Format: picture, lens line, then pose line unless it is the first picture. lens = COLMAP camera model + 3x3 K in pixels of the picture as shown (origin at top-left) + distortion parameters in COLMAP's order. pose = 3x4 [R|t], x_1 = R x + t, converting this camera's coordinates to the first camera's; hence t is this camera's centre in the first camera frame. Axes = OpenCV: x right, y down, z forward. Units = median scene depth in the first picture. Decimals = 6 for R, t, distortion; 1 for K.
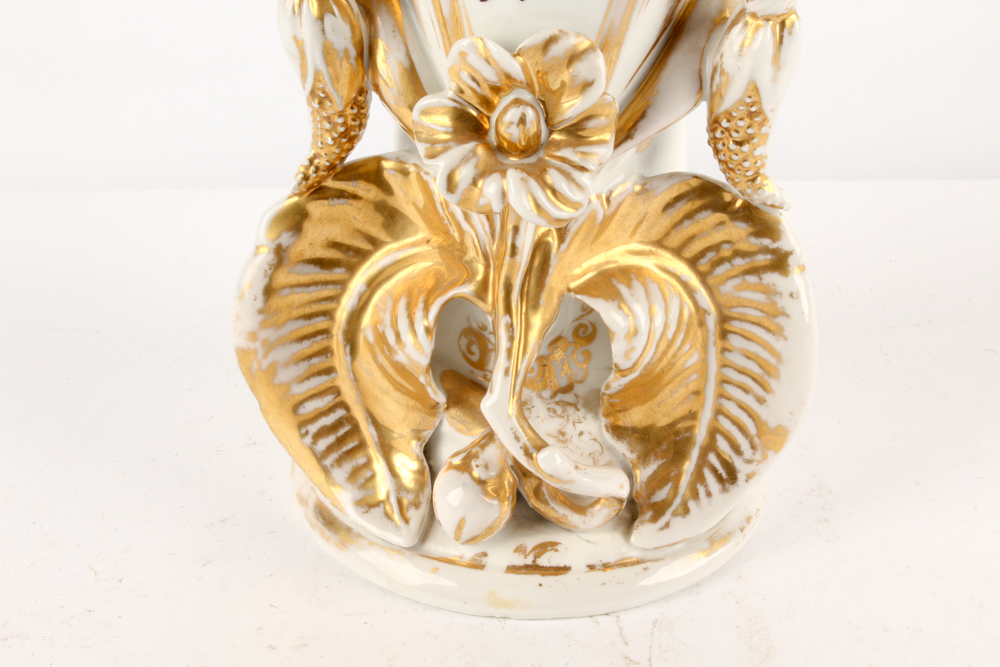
lens RADIAL K [[2068.6, 0, 500.0], [0, 2068.6, 333.5], [0, 0, 1]] dist [0.034219, 0.036168]
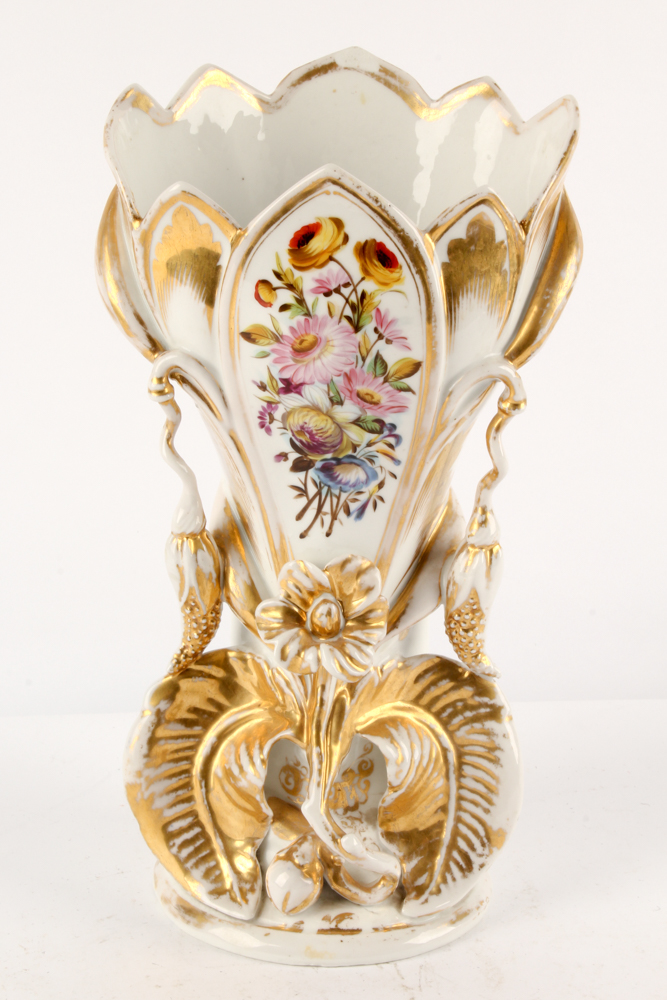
lens RADIAL K [[2317.2, 0, 333.5], [0, 2317.2, 500.0], [0, 0, 1]] dist [0.018941, 0.269526]
pose [[0.996675, -0.011771, 0.080623, -0.115423], [0.030260, 0.972211, -0.232141, 0.202049], [-0.075650, 0.233808, 0.969335, -0.654651]]
